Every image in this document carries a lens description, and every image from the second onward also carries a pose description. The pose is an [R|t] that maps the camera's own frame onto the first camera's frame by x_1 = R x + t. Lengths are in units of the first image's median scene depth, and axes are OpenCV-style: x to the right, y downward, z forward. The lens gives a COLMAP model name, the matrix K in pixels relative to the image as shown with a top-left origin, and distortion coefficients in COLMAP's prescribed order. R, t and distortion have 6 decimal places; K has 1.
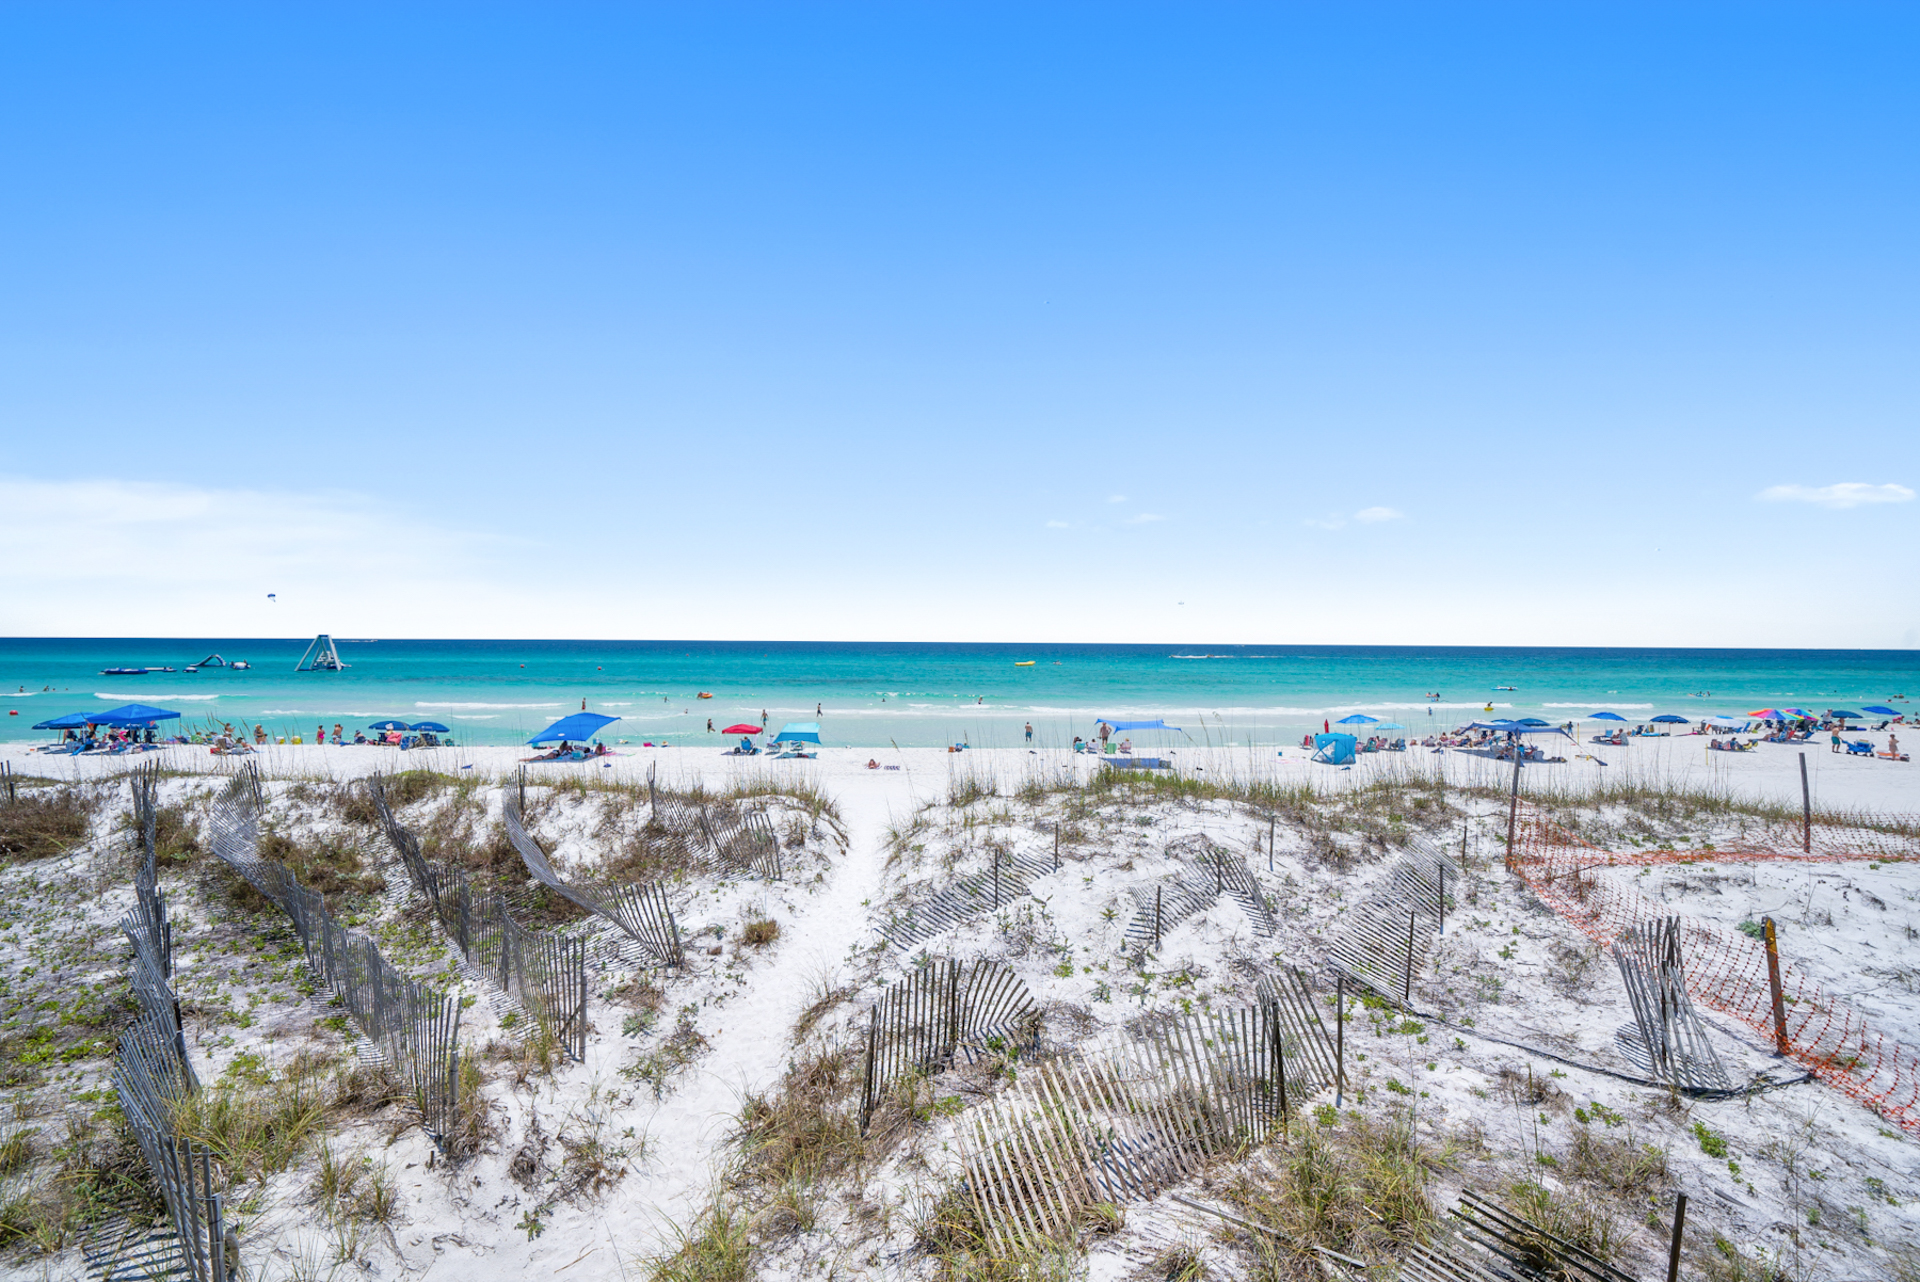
lens RADIAL K [[749.2, 0, 962.9], [0, 749.2, 646.8], [0, 0, 1]] dist [-0.013317, 0.002690]
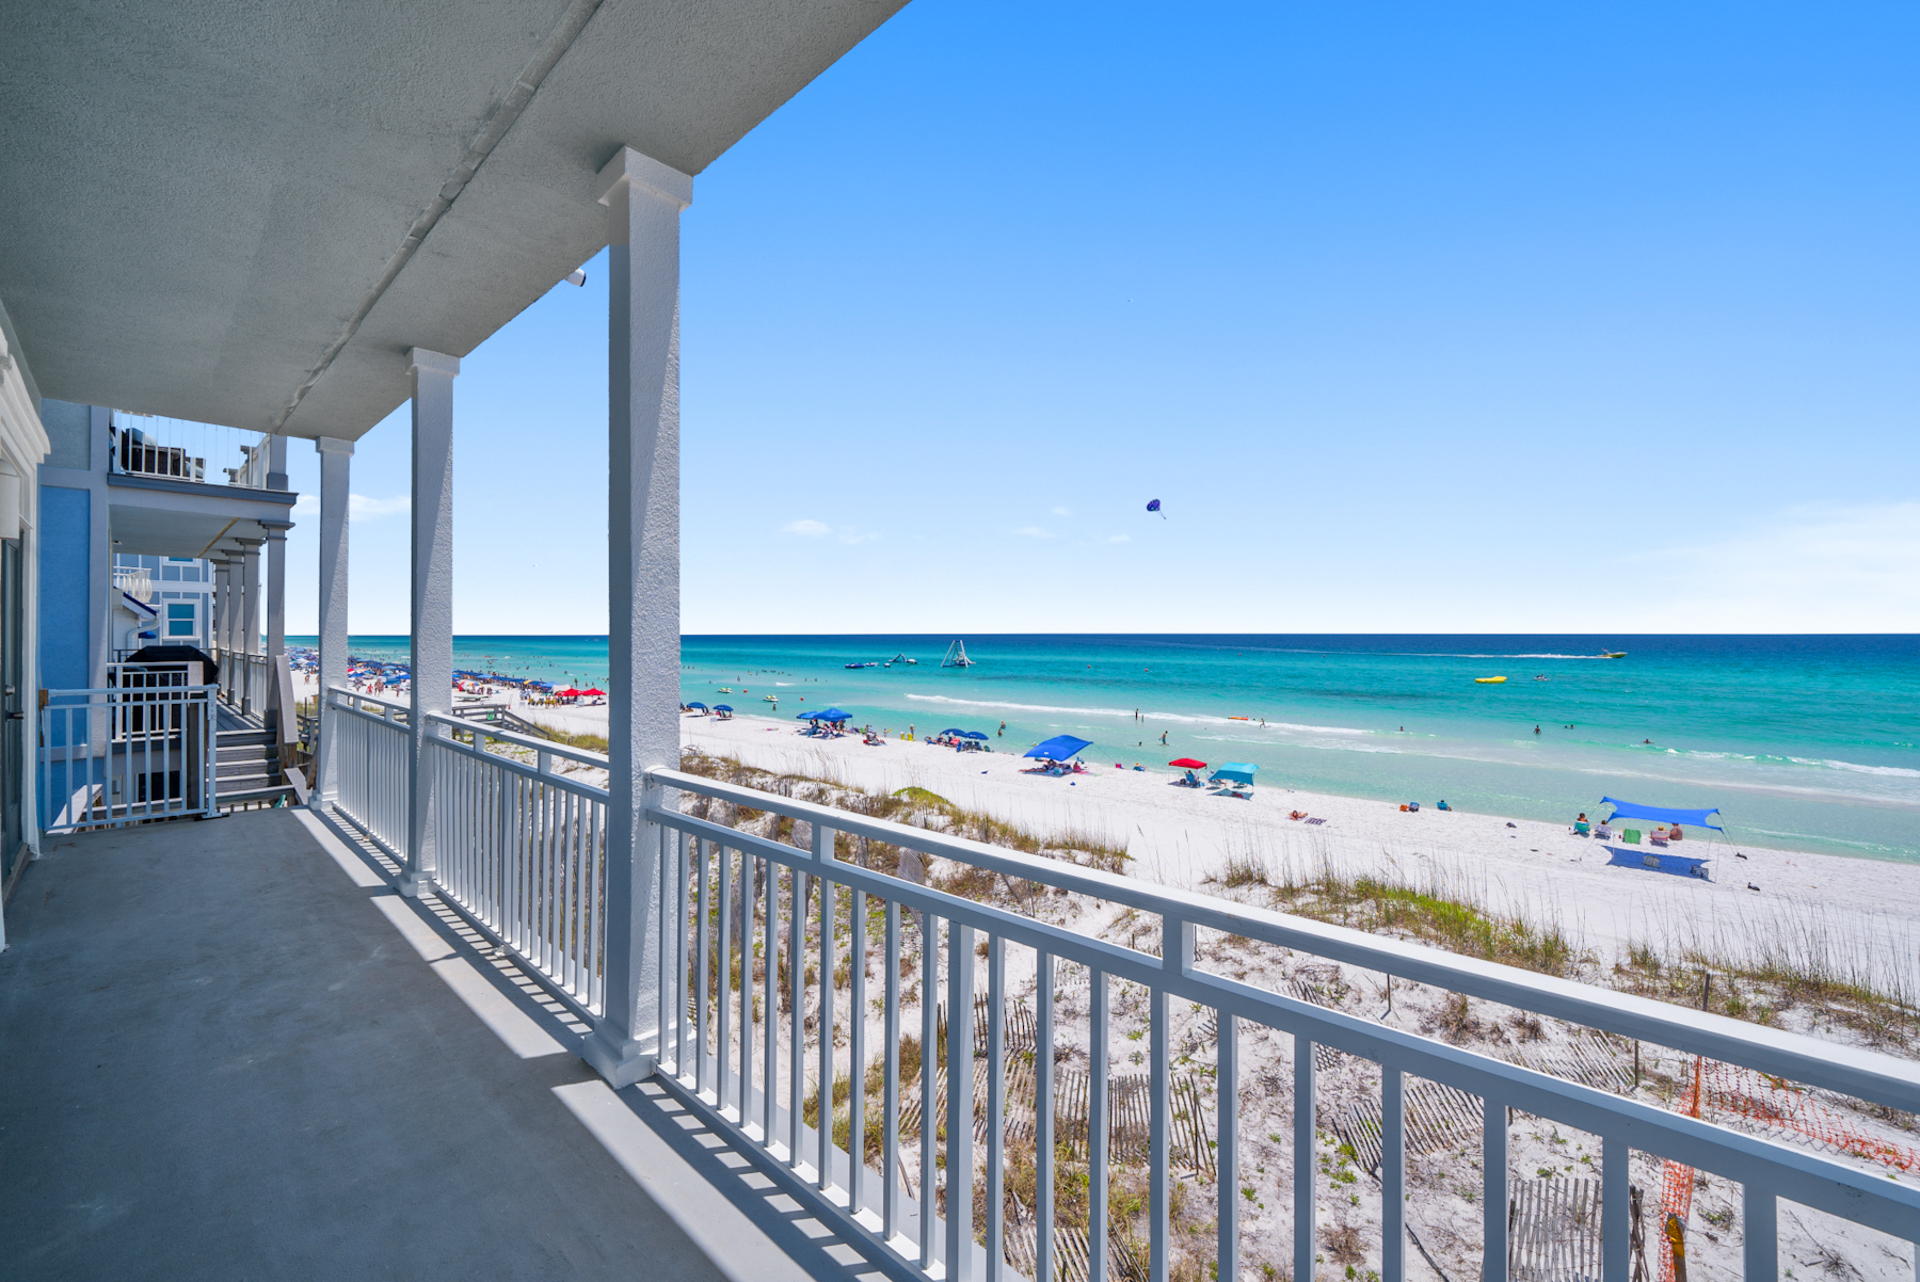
lens RADIAL K [[758.7, 0, 966.7], [0, 758.7, 635.4], [0, 0, 1]] dist [-0.010002, 0.000466]
pose [[0.751693, -0.002635, -0.659508, 0.600499], [-0.001515, 0.999982, -0.005721, -0.217423], [0.659511, 0.005300, 0.751676, -0.191994]]
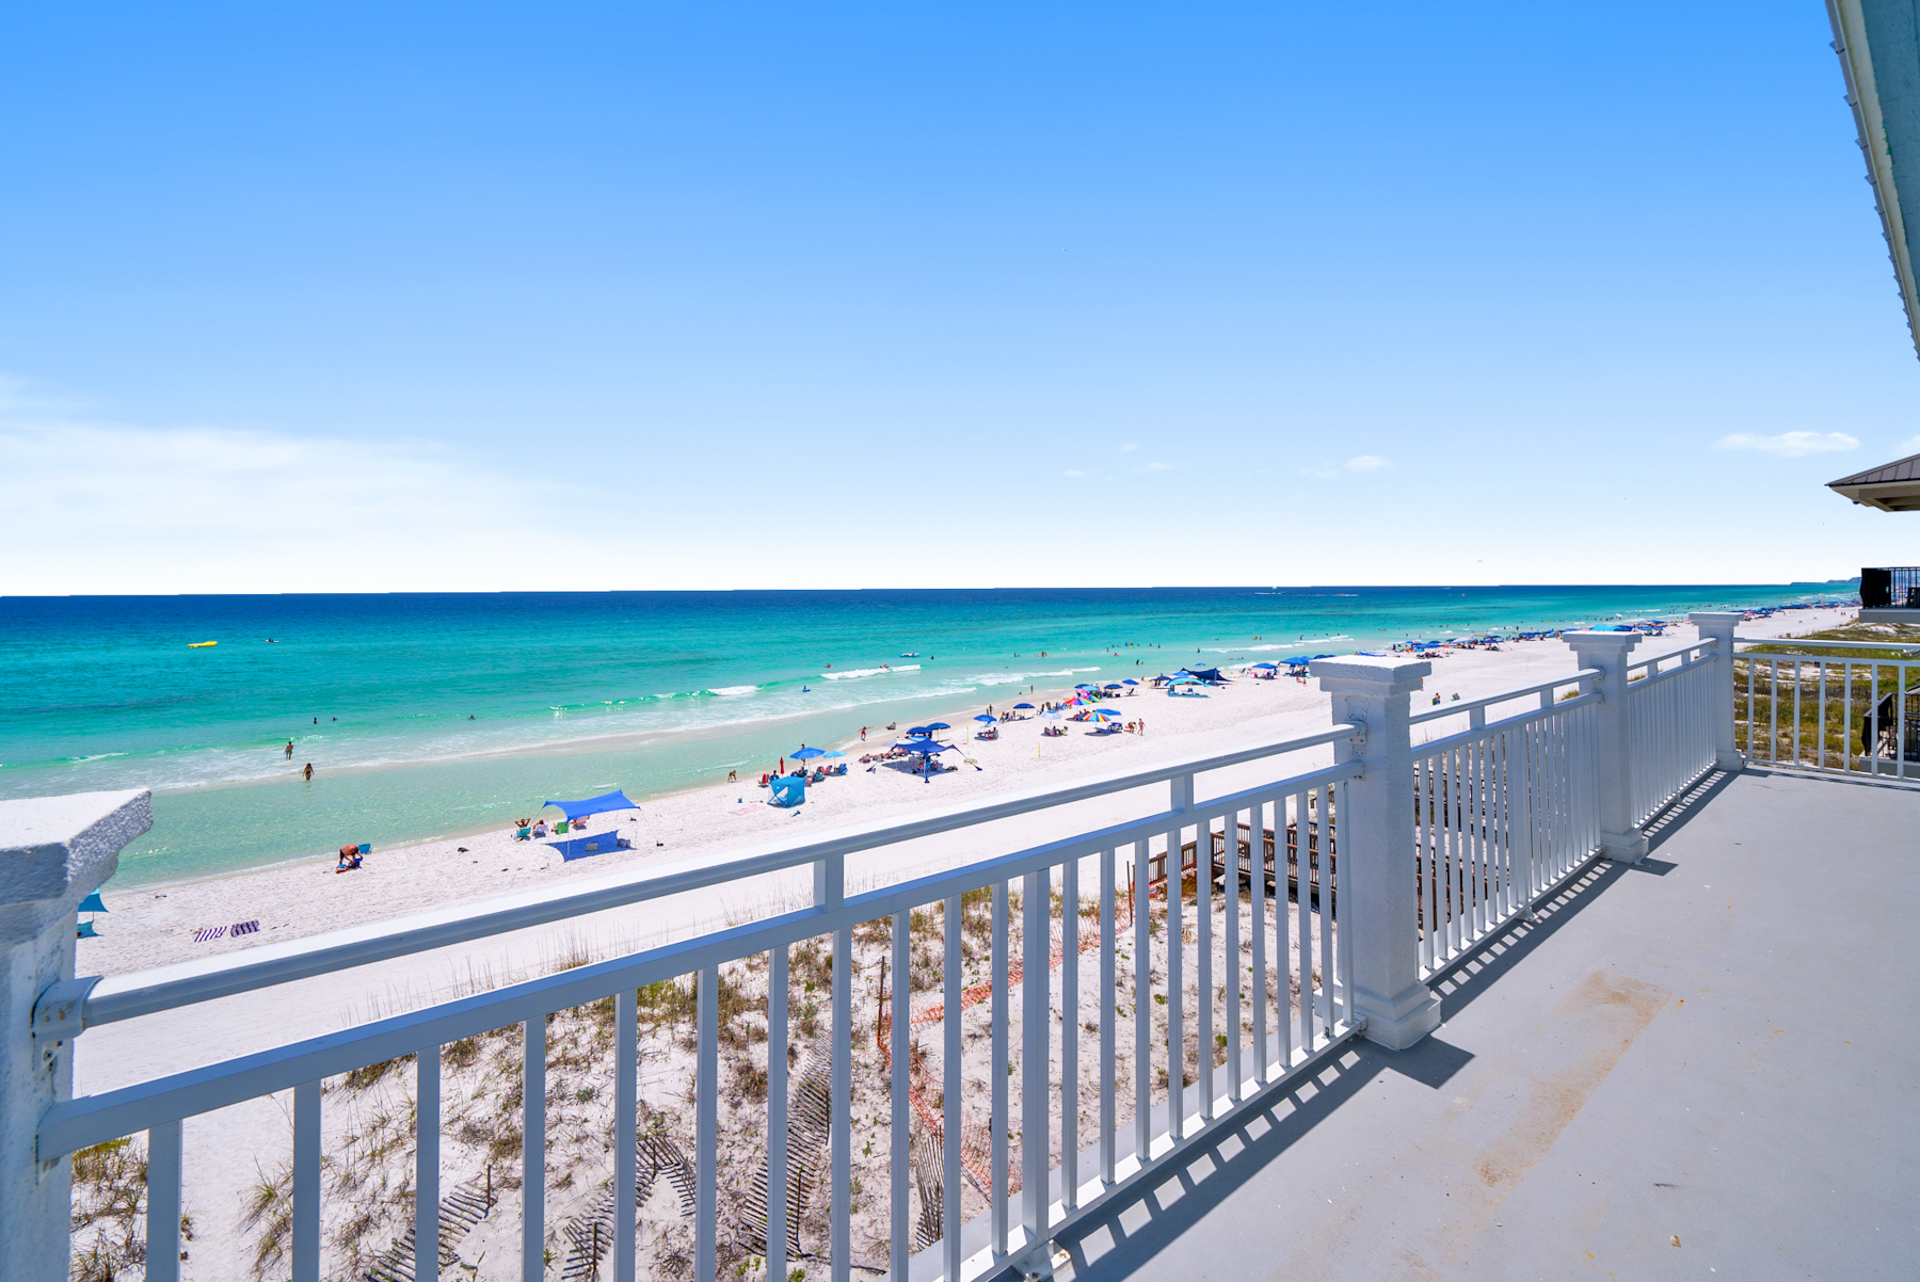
lens RADIAL K [[782.0, 0, 961.9], [0, 782.0, 608.6], [0, 0, 1]] dist [-0.003752, 0.000288]
pose [[0.788305, -0.022755, 0.614863, 0.000926], [0.011495, 0.999686, 0.022260, -0.460853], [-0.615177, -0.010480, 0.788320, -0.177258]]
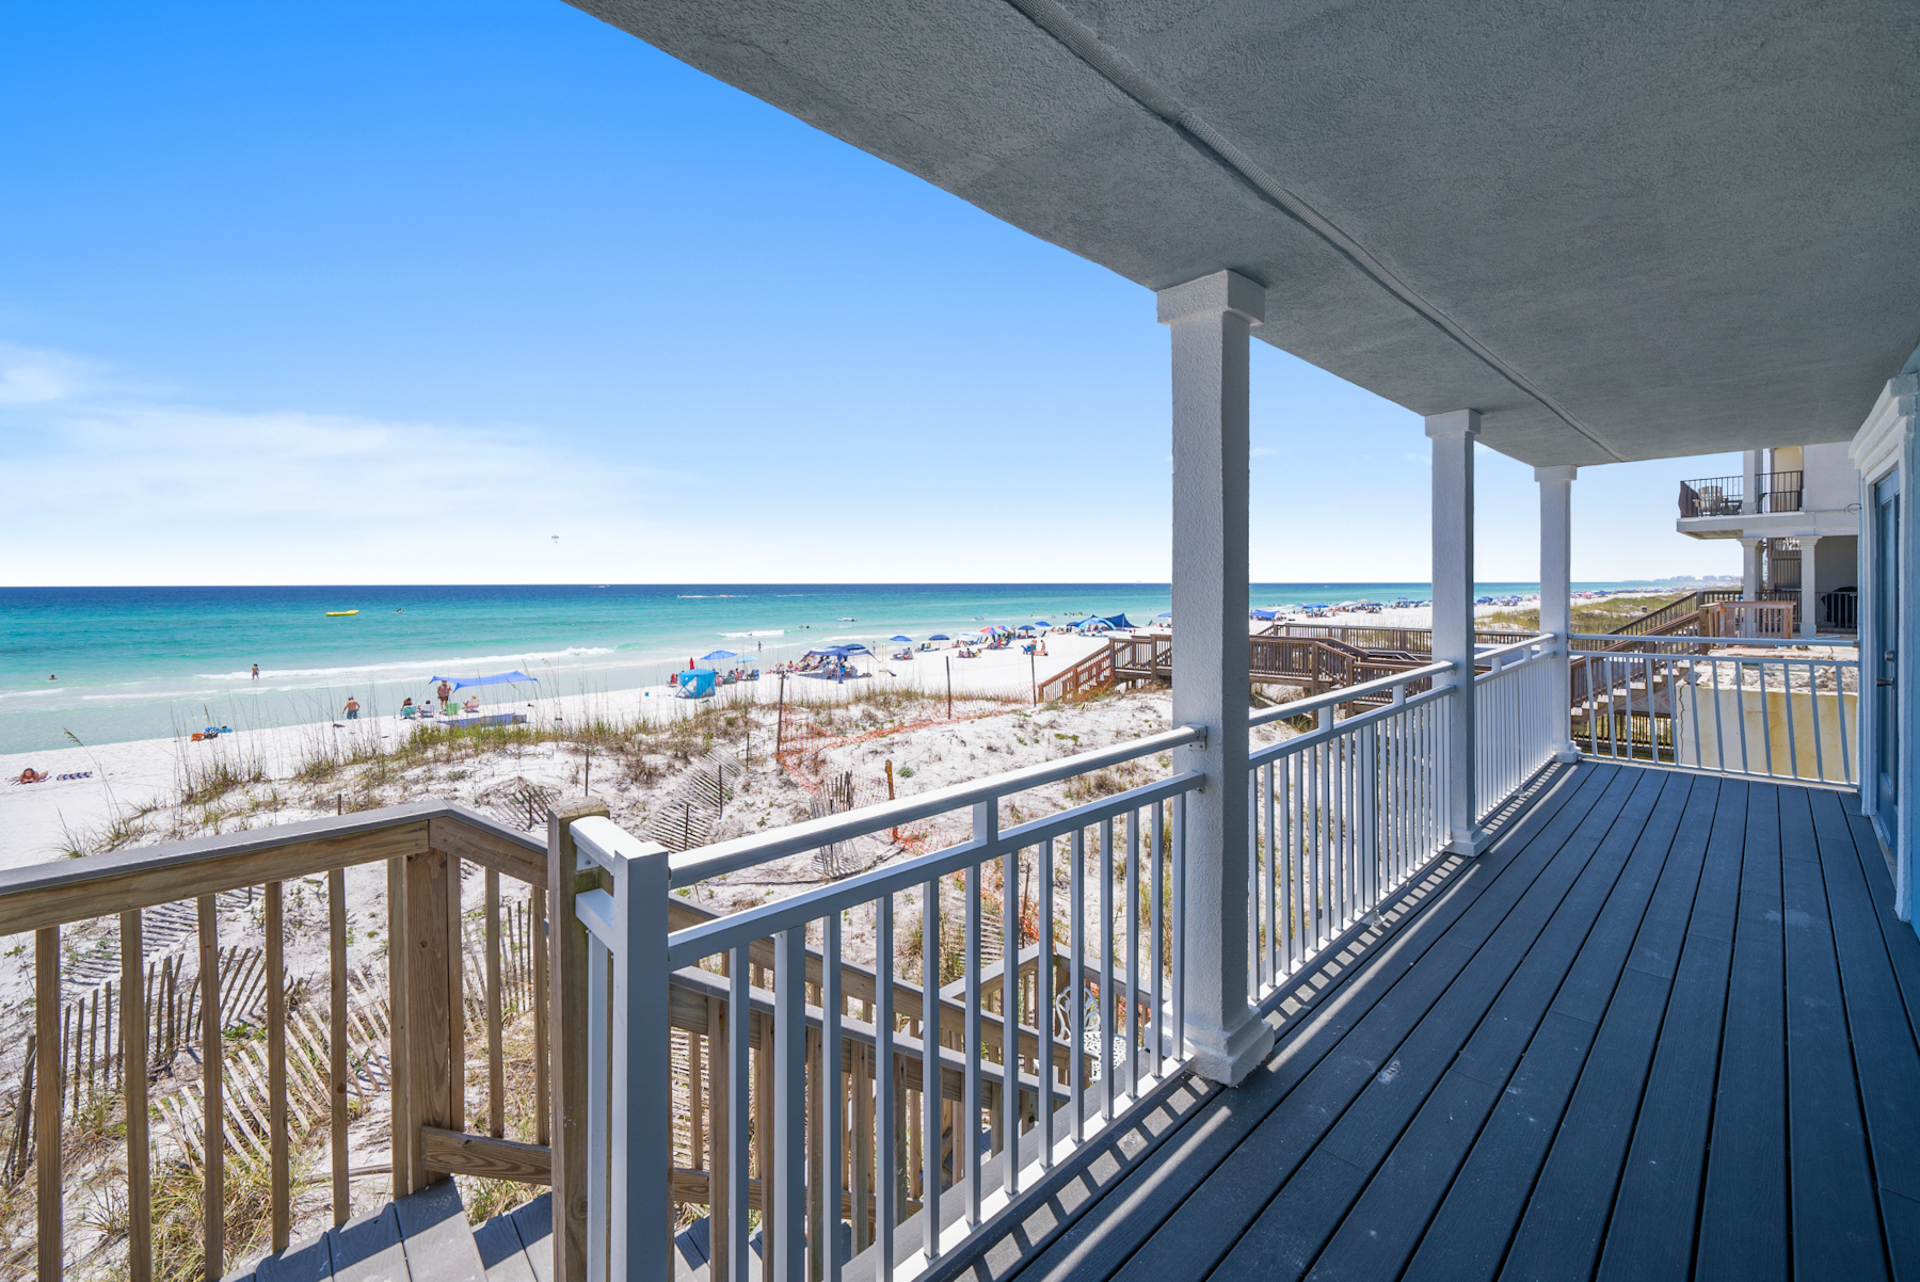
lens RADIAL K [[766.9, 0, 966.0], [0, 766.9, 579.5], [0, 0, 1]] dist [-0.013431, 0.003136]
pose [[0.716752, -0.007089, 0.697293, 0.024181], [0.014033, 0.999892, -0.004259, -0.011857], [-0.697187, 0.012837, 0.716774, -0.189841]]
